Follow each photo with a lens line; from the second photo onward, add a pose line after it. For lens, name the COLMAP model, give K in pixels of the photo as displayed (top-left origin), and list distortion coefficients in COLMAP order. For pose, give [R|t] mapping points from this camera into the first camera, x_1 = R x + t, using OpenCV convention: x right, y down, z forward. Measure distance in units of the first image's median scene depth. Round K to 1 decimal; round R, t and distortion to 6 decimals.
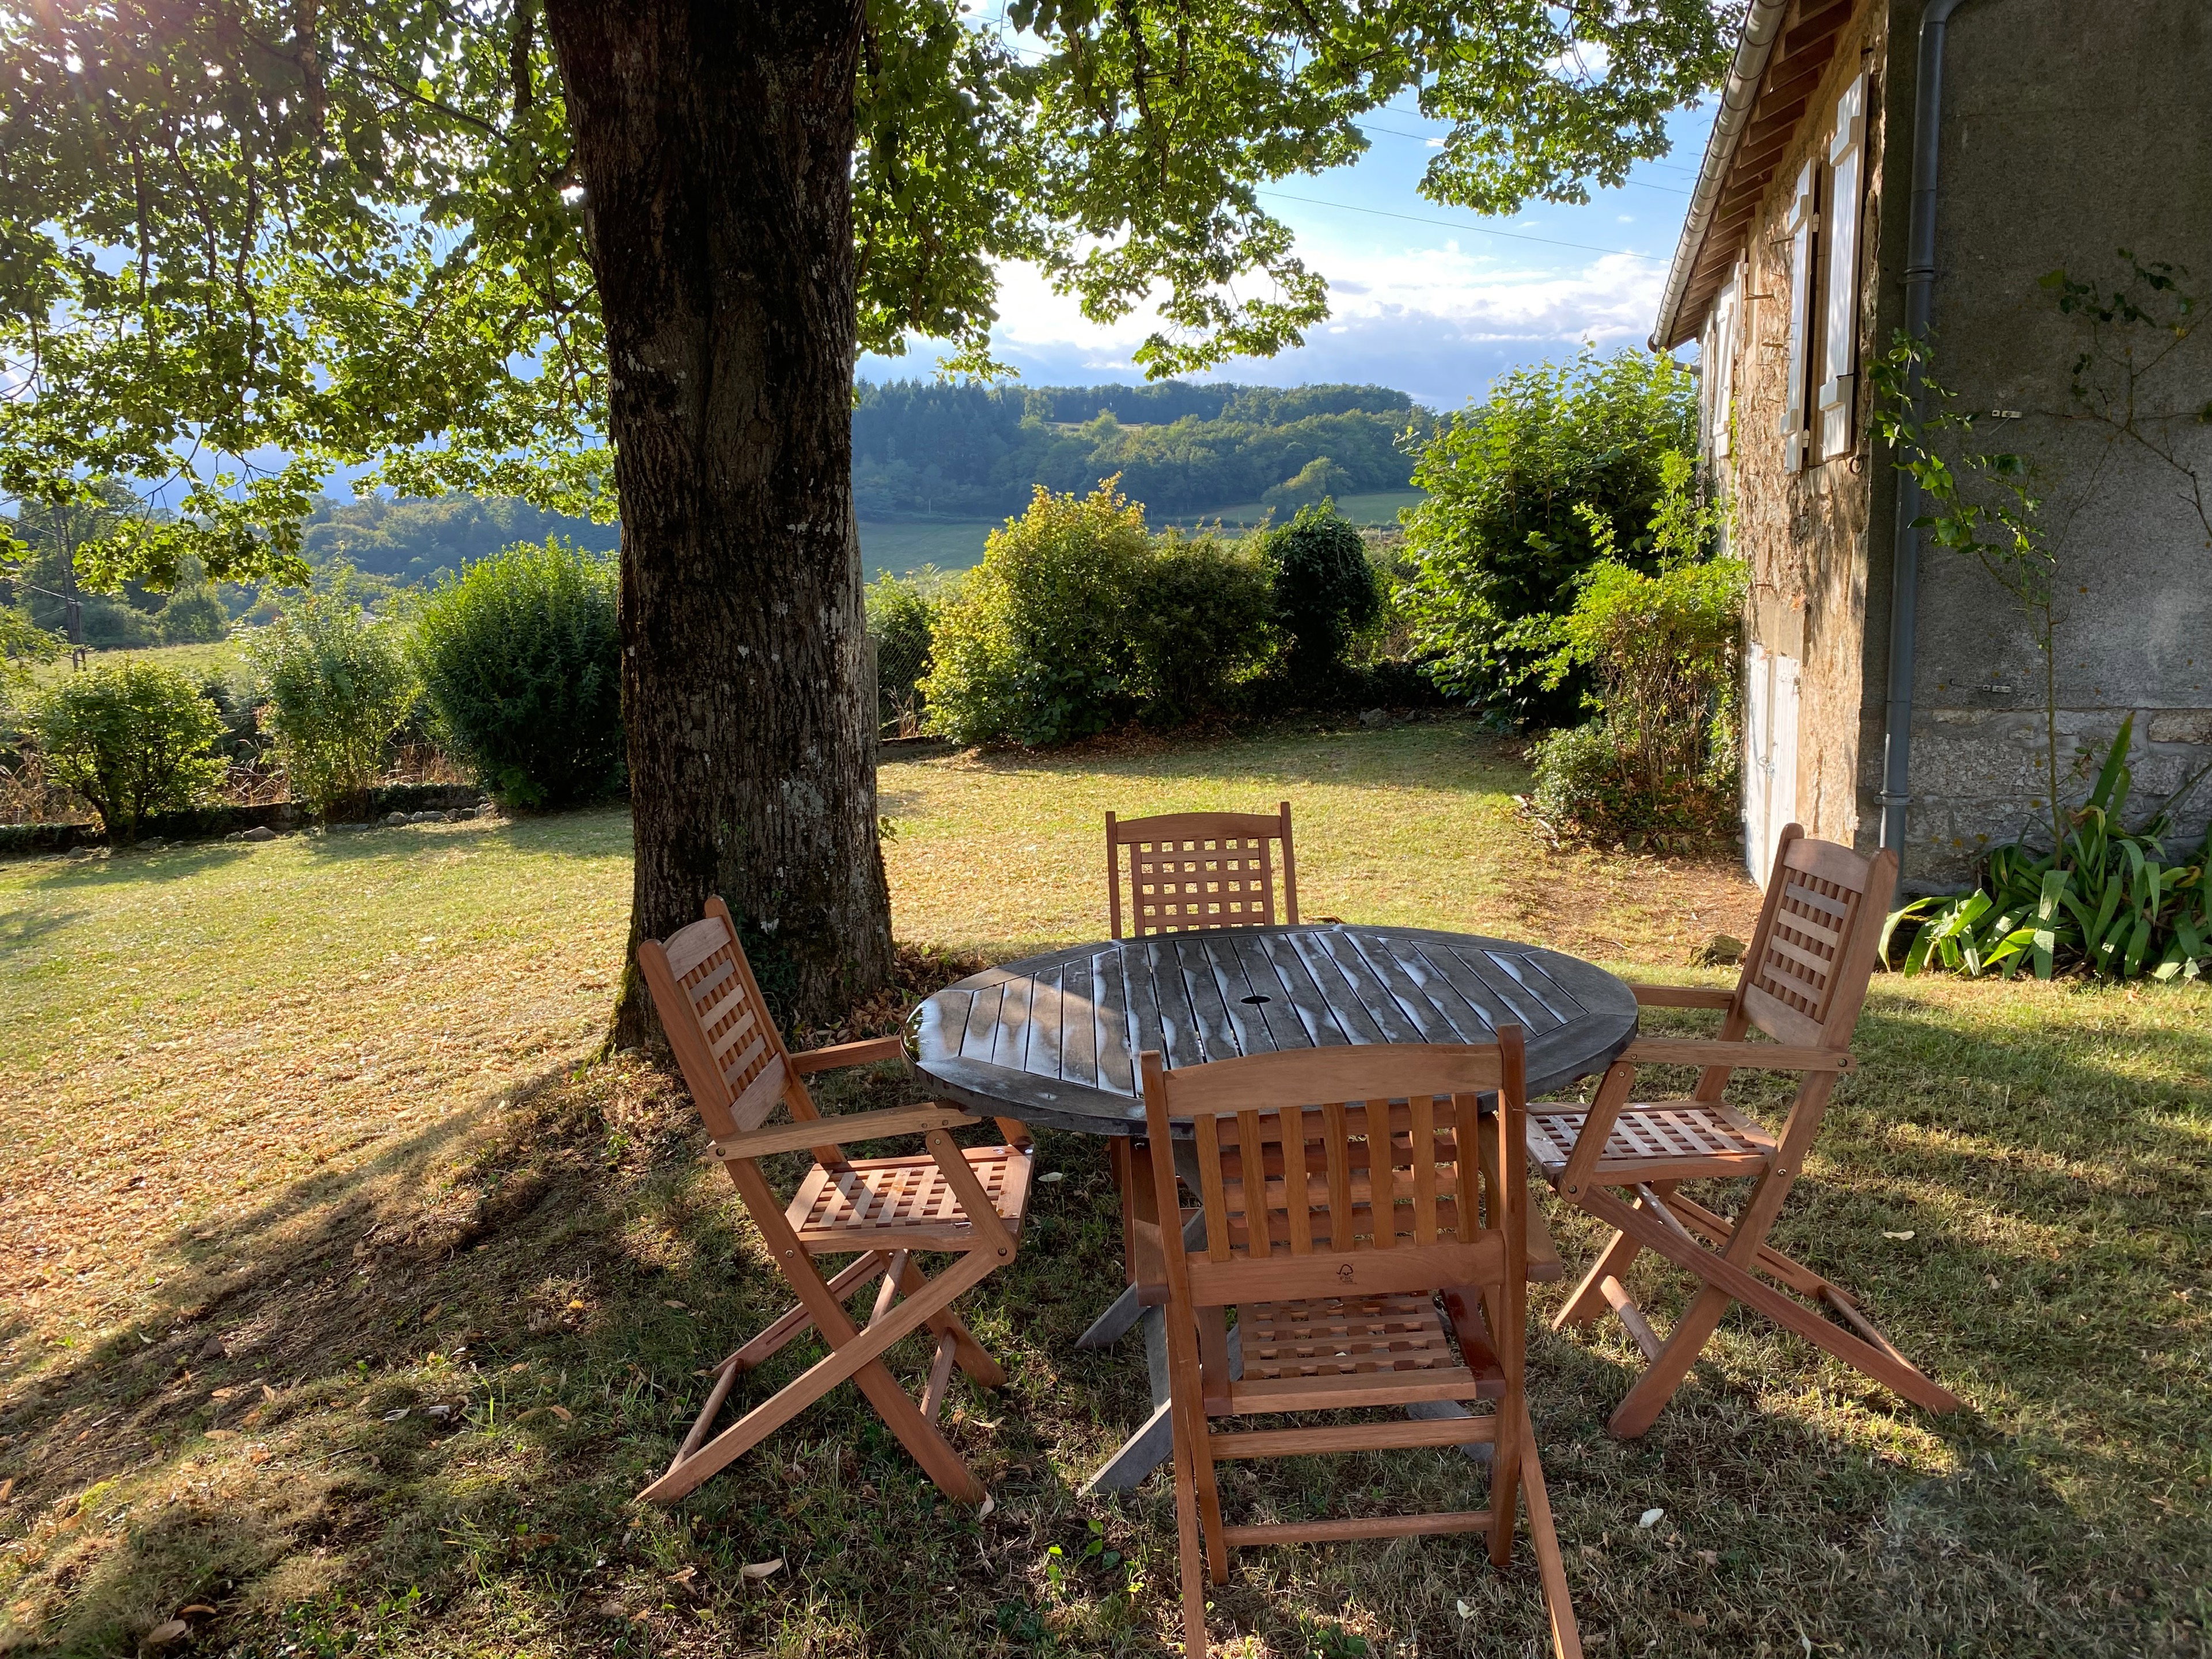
lens RADIAL K [[1669.5, 0, 1107.8], [0, 1669.5, 844.8], [0, 0, 1]] dist [0.033247, -0.036570]
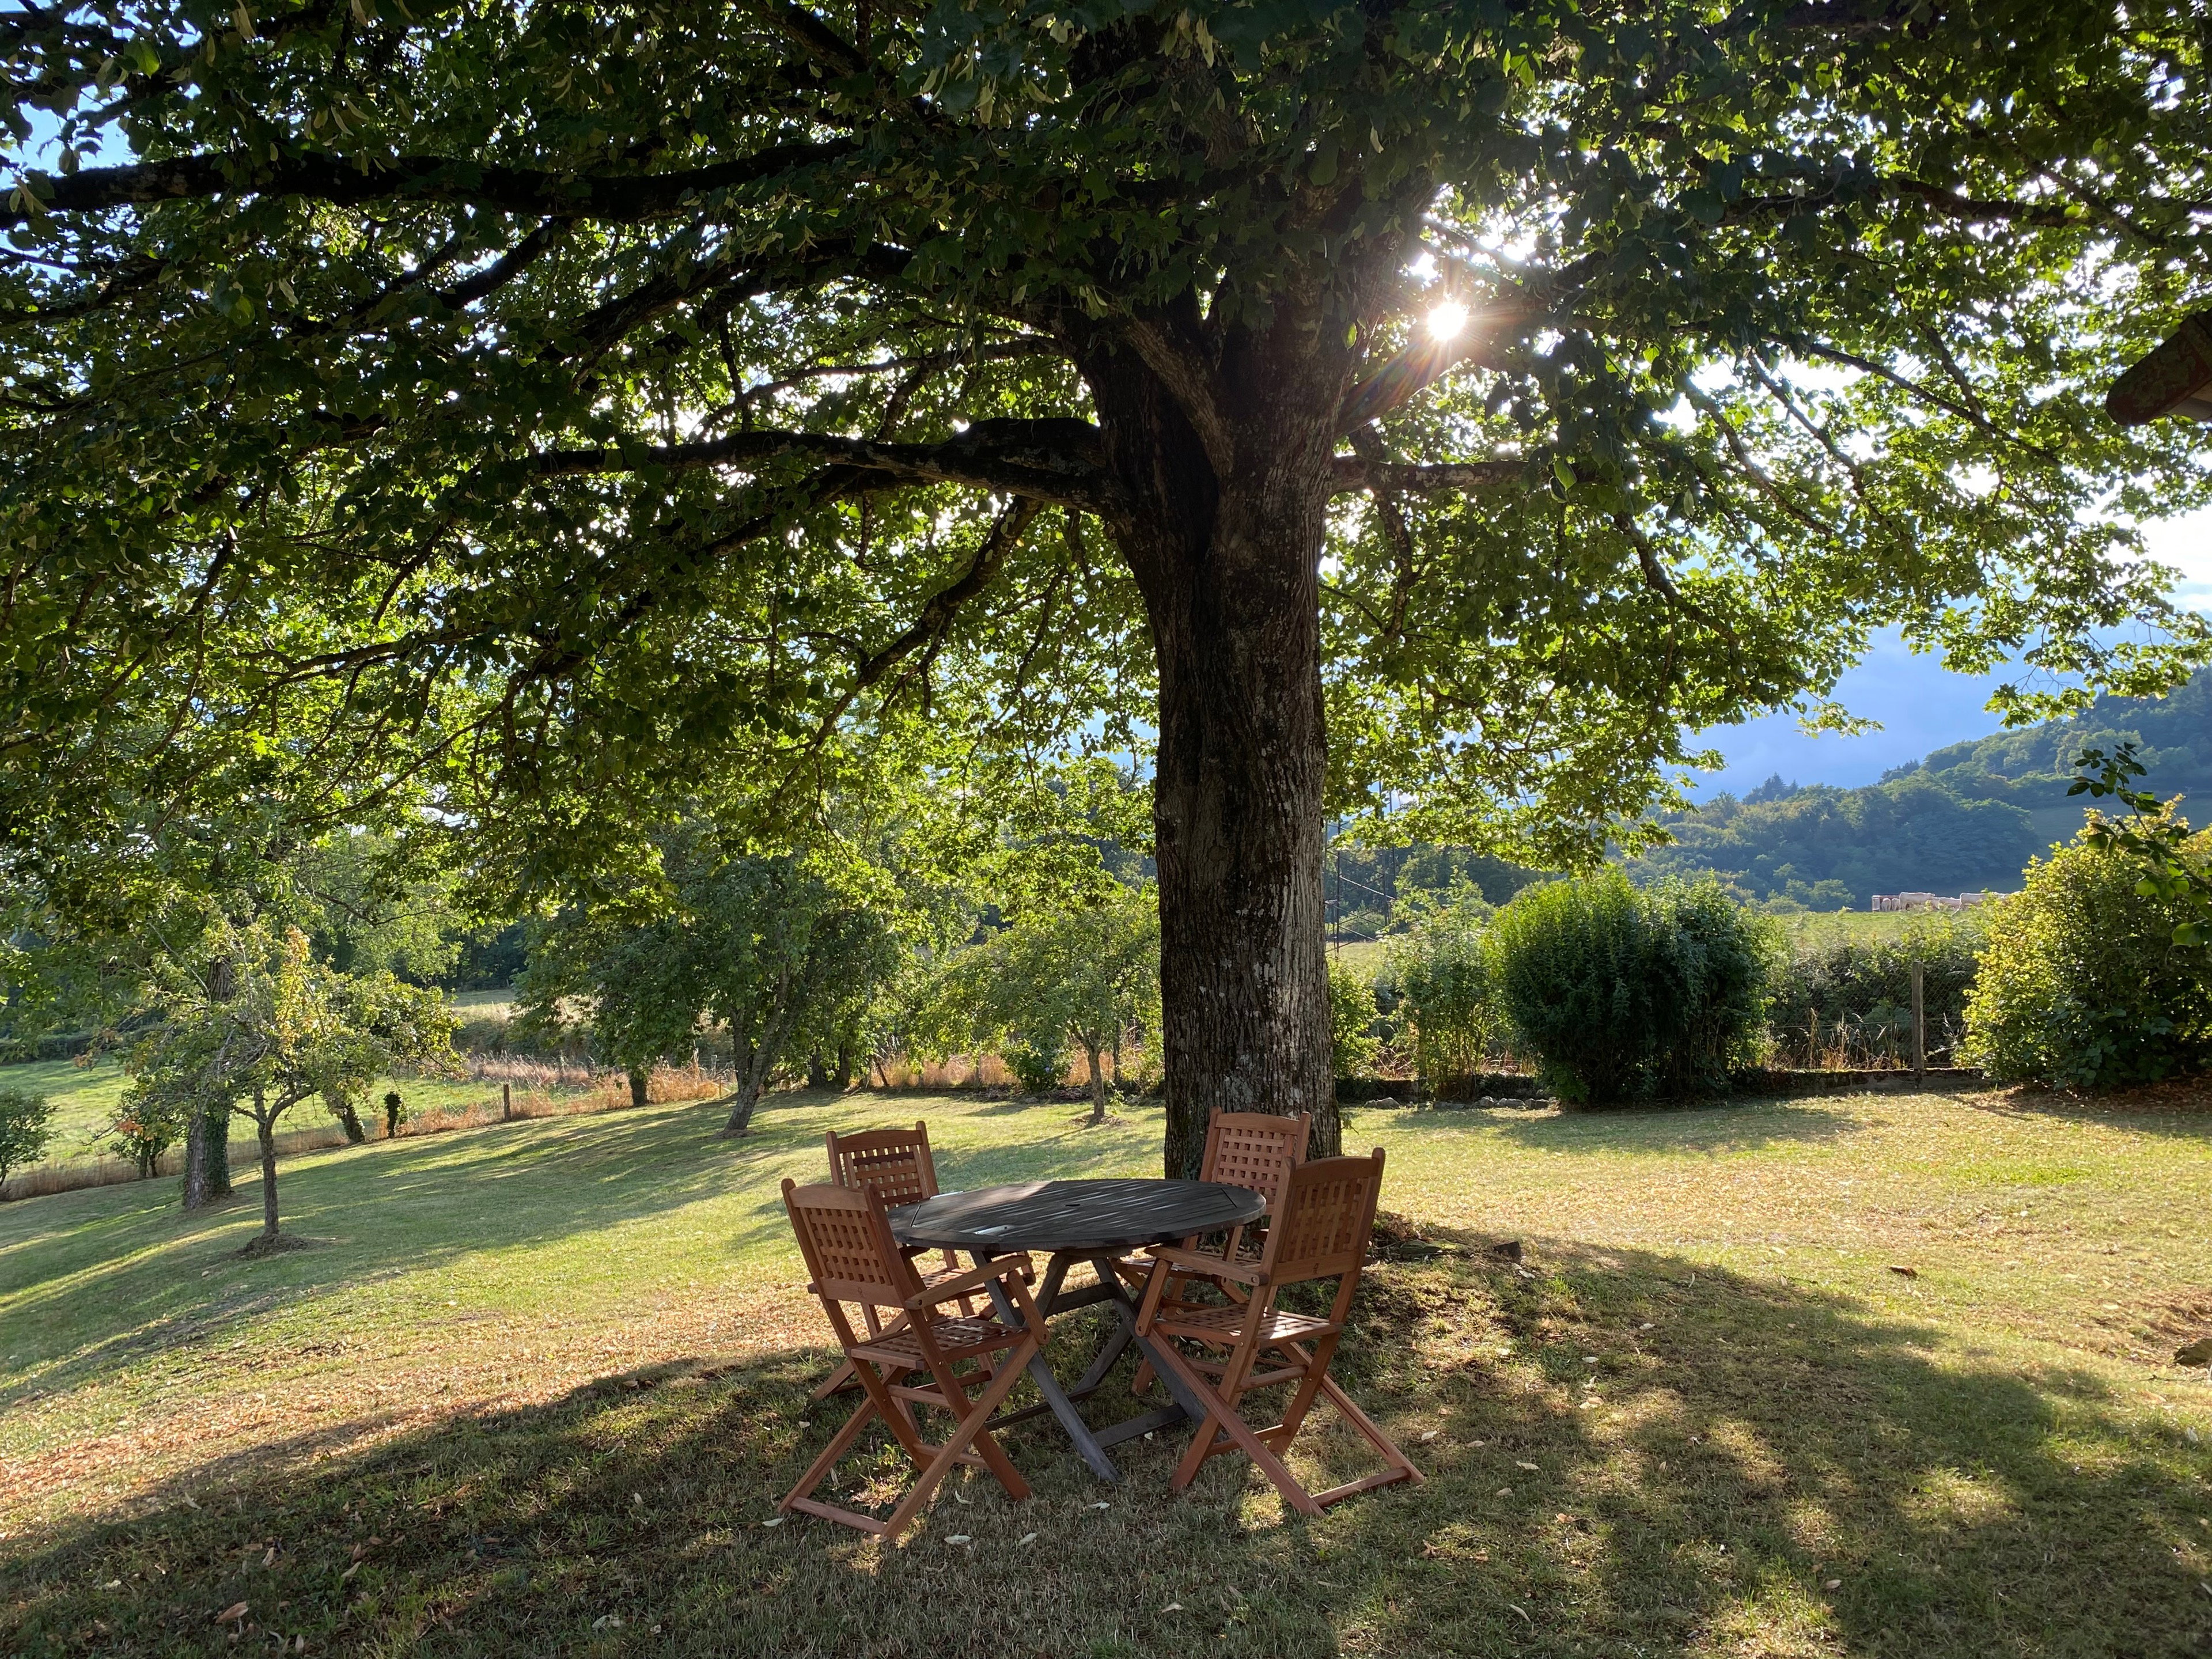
lens RADIAL K [[1669.5, 0, 1097.1], [0, 1669.5, 812.4], [0, 0, 1]] dist [0.033247, -0.036570]
pose [[0.736999, -0.019937, -0.675599, 0.183963], [-0.112499, 0.982003, -0.151703, -0.007415], [0.666465, 0.187809, 0.721493, -0.053394]]
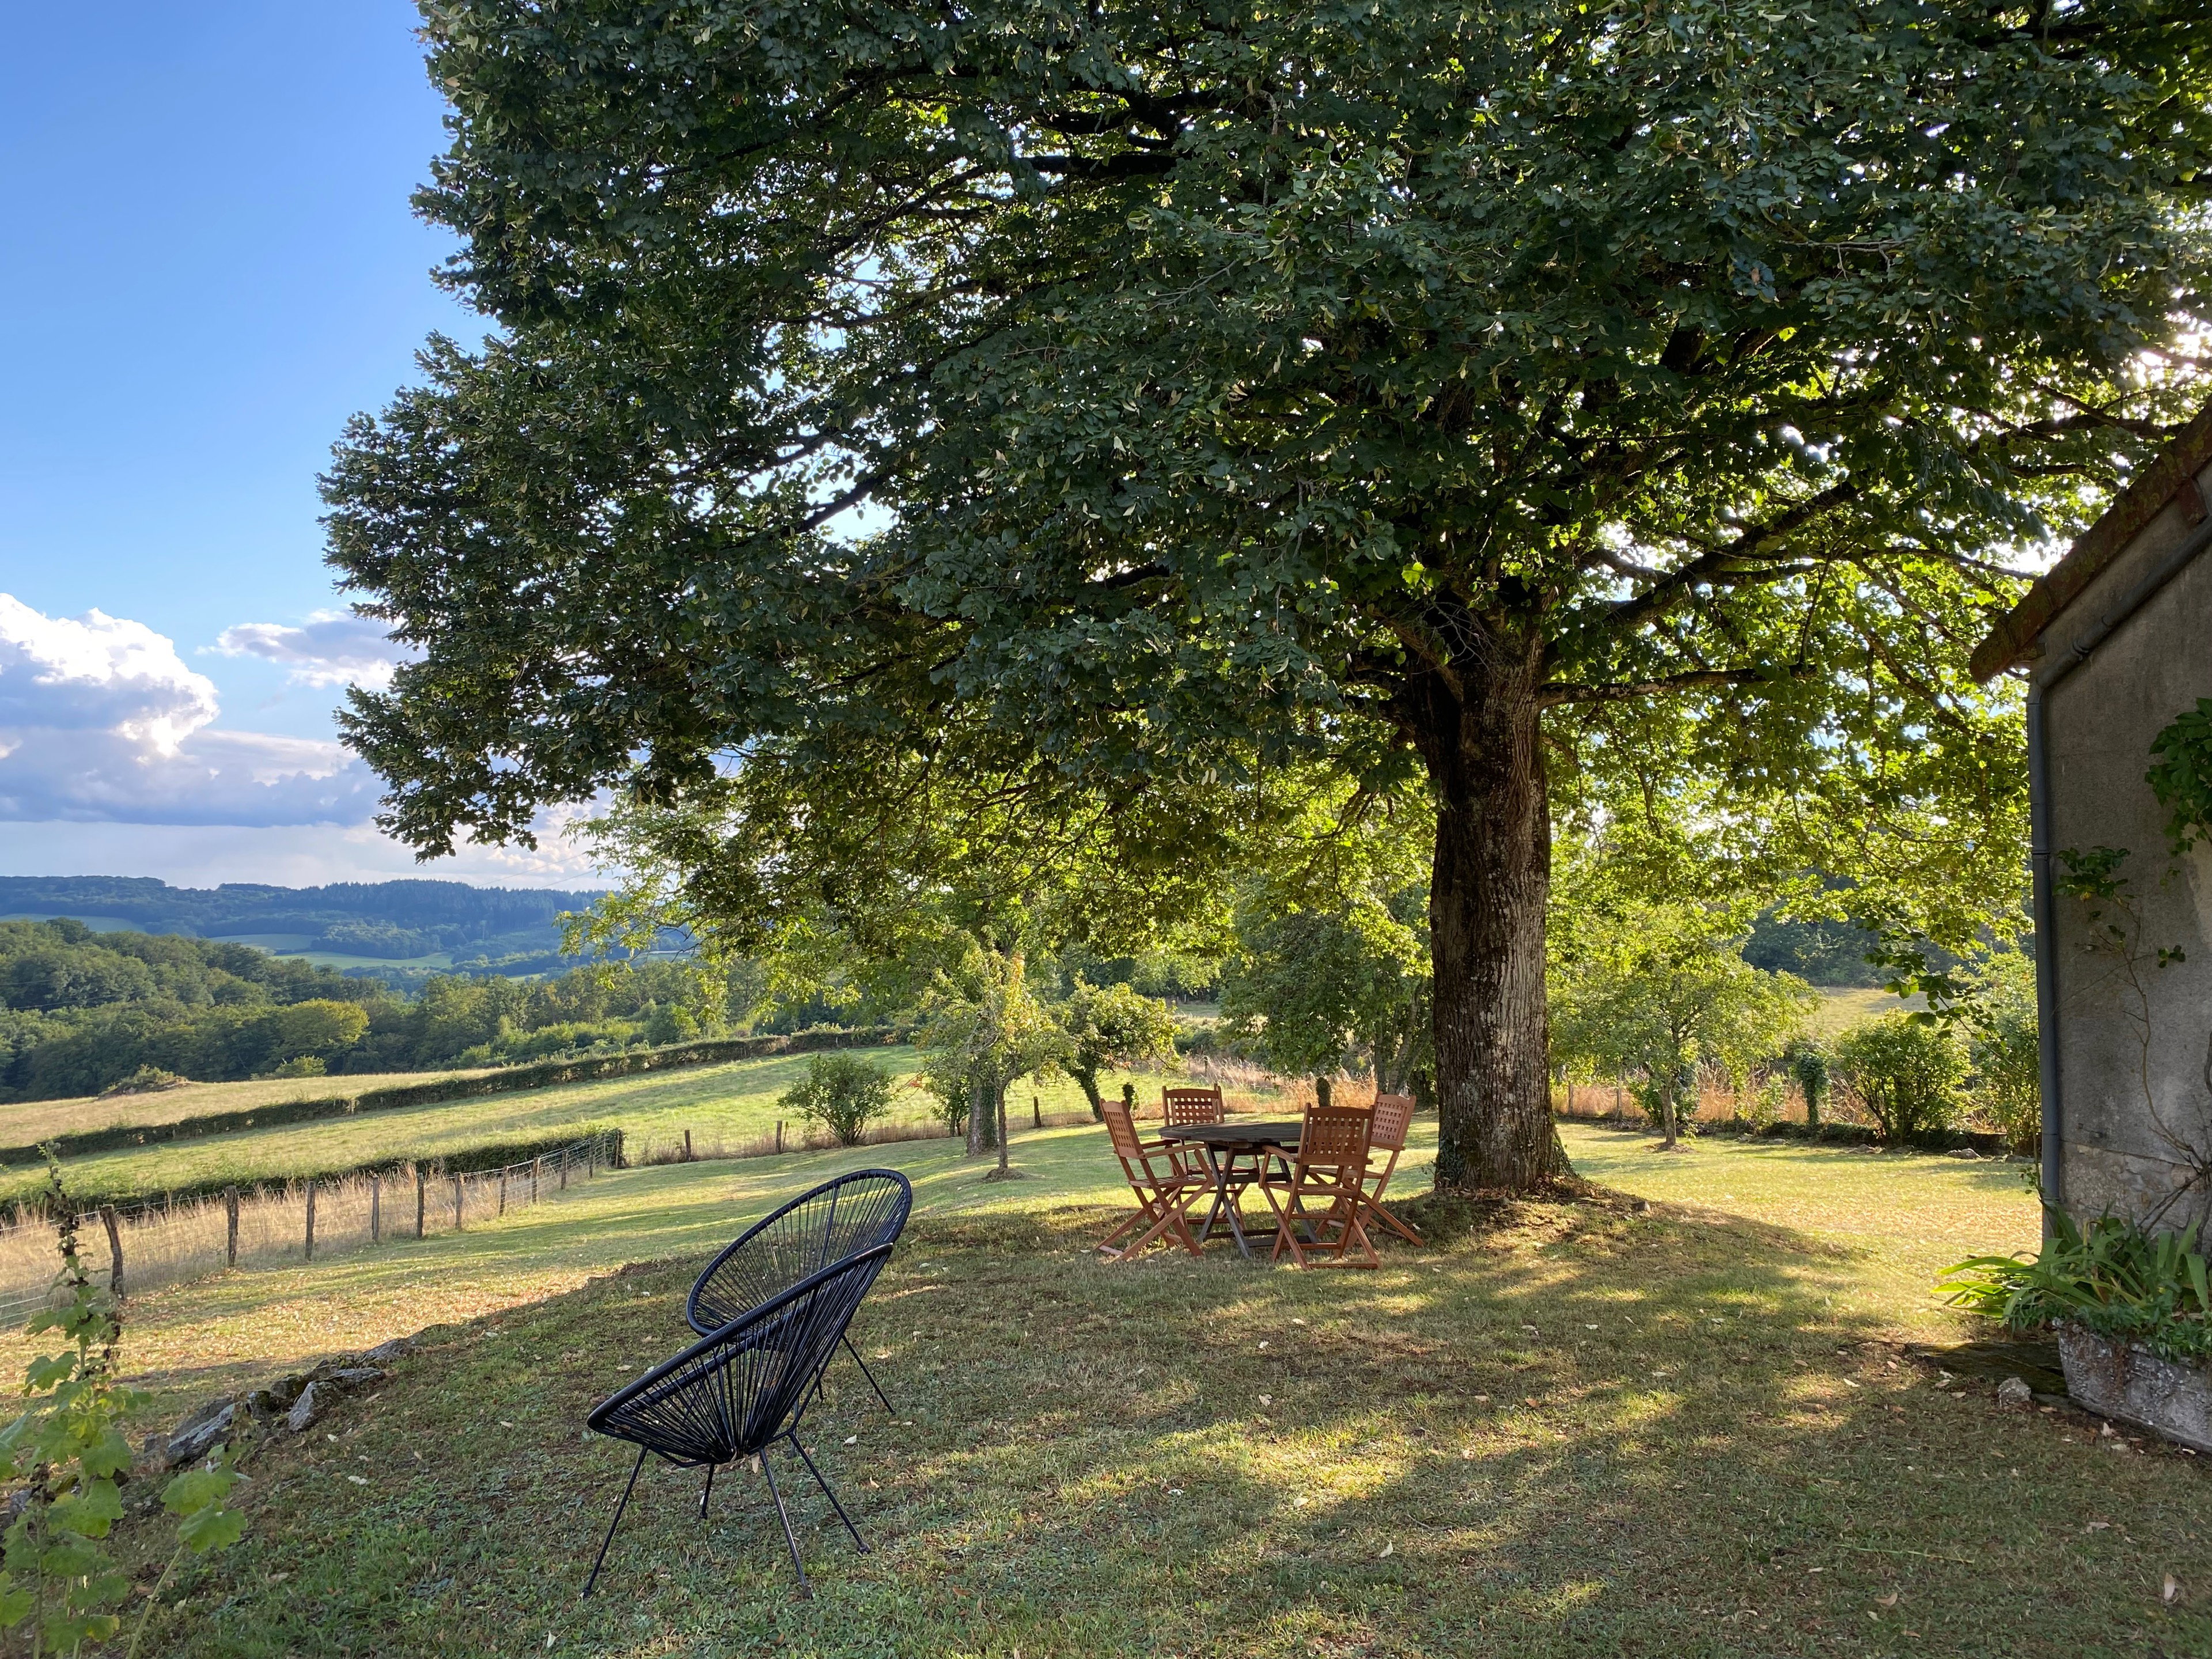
lens RADIAL K [[1669.5, 0, 1107.1], [0, 1669.5, 821.9], [0, 0, 1]] dist [0.033247, -0.036570]
pose [[0.378255, -0.025252, -0.925357, 0.452242], [-0.171495, 0.980412, -0.096856, -0.020645], [0.909677, 0.195331, 0.366515, -0.102236]]
